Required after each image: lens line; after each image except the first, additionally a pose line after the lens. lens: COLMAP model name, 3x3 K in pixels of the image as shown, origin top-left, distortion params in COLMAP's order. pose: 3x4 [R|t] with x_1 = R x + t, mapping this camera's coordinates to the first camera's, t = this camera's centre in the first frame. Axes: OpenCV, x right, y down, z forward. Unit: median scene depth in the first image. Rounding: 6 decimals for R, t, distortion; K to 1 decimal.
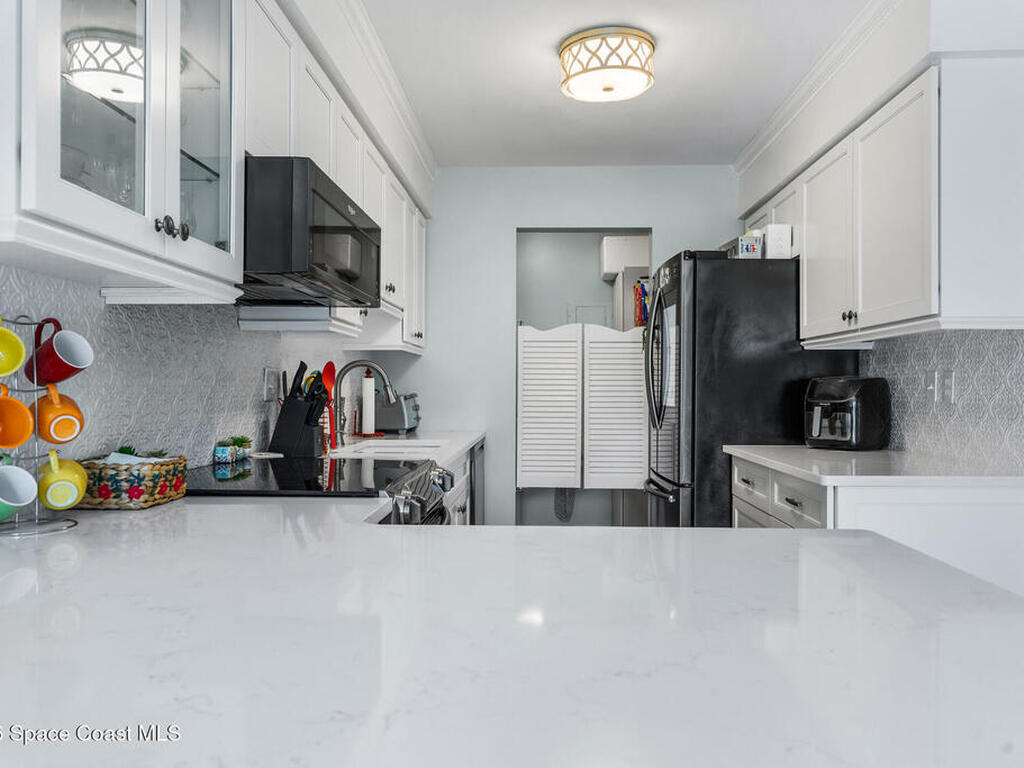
lens RADIAL K [[770.9, 0, 538.4], [0, 770.9, 388.3], [0, 0, 1]] dist [-0.018907, -0.001257]
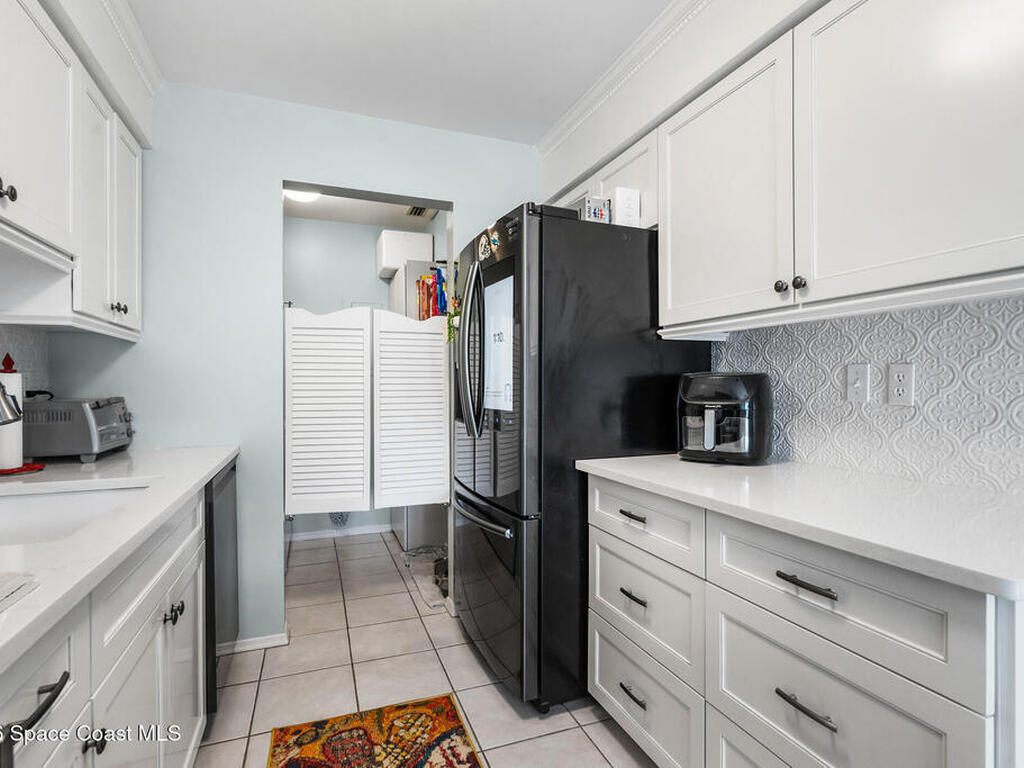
lens RADIAL K [[511.5, 0, 515.5], [0, 511.5, 389.0], [0, 0, 1]] dist [-0.014821, 0.001259]
pose [[0.923605, -0.008419, 0.383254, -0.011700], [0.006037, 0.999954, 0.007417, -0.001815], [-0.383299, -0.004537, 0.923613, 0.510799]]
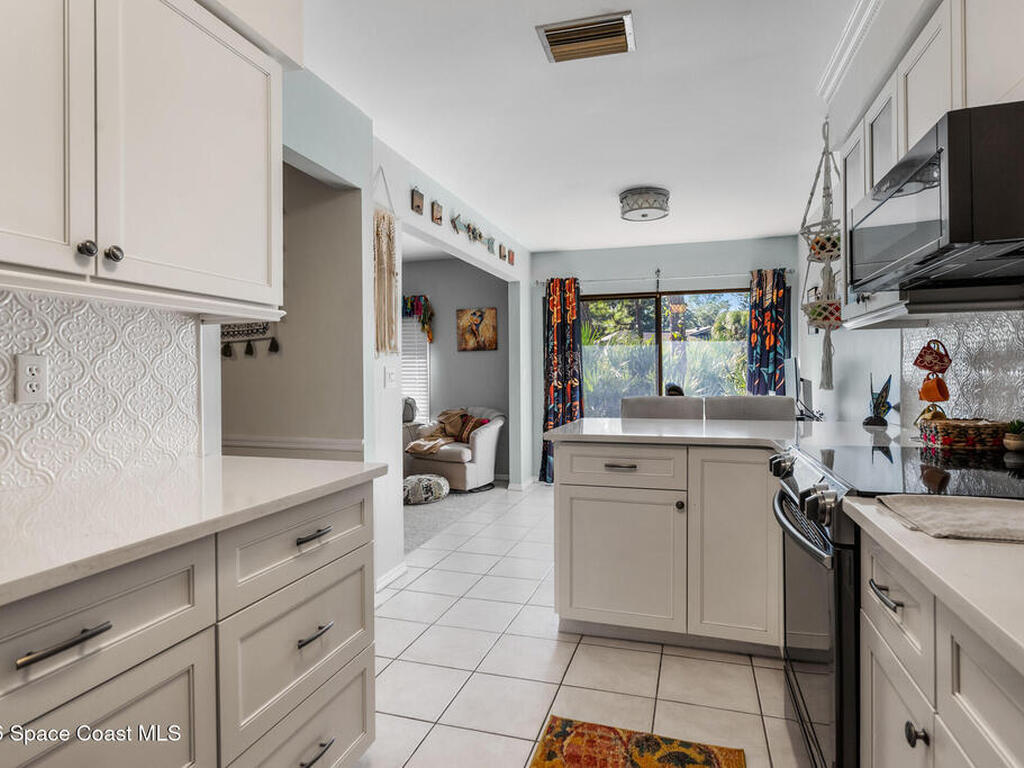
lens RADIAL K [[582.9, 0, 515.6], [0, 582.9, 373.4], [0, 0, 1]] dist [-0.000265, 0.002836]
pose [[-0.960513, 0.003666, 0.278210, -0.001534], [0.003675, 0.999993, -0.000489, -0.003567], [-0.278210, 0.000553, -0.960520, 1.266907]]
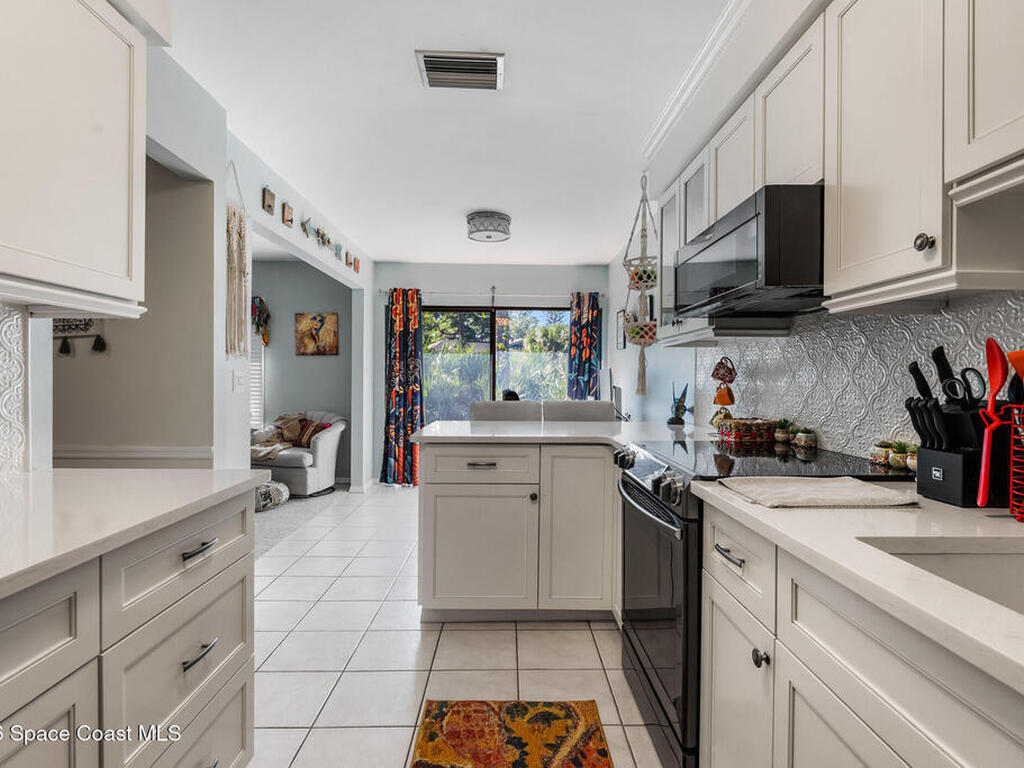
lens RADIAL K [[545.3, 0, 518.5], [0, 545.3, 380.8], [0, 0, 1]] dist [-0.000676, -0.000703]
pose [[-0.999178, -0.009009, -0.039514, 0.050139], [-0.009066, 0.999958, 0.001261, -0.003906], [0.039501, 0.001618, -0.999218, 1.279955]]
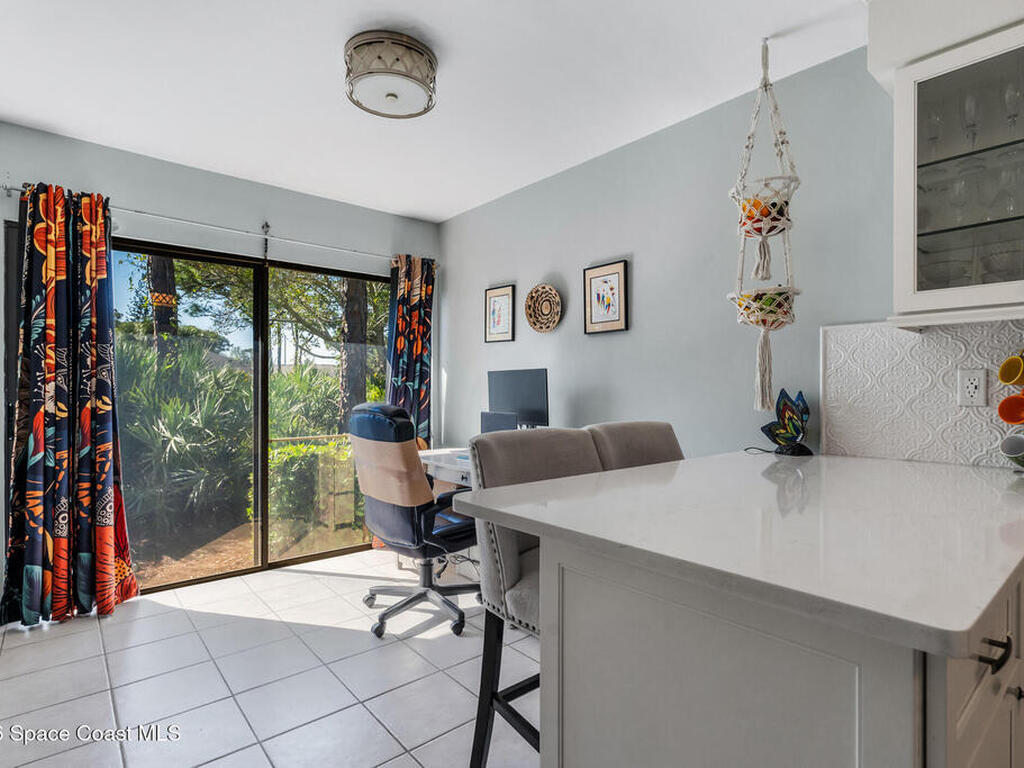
lens RADIAL K [[545.3, 0, 514.4], [0, 545.3, 387.5], [0, 0, 1]] dist [-0.000676, -0.000703]
pose [[-0.748351, -0.005638, -0.663279, 0.344953], [-0.000968, 0.999972, -0.007408, 0.001645], [0.663302, -0.004902, -0.748336, 0.648330]]
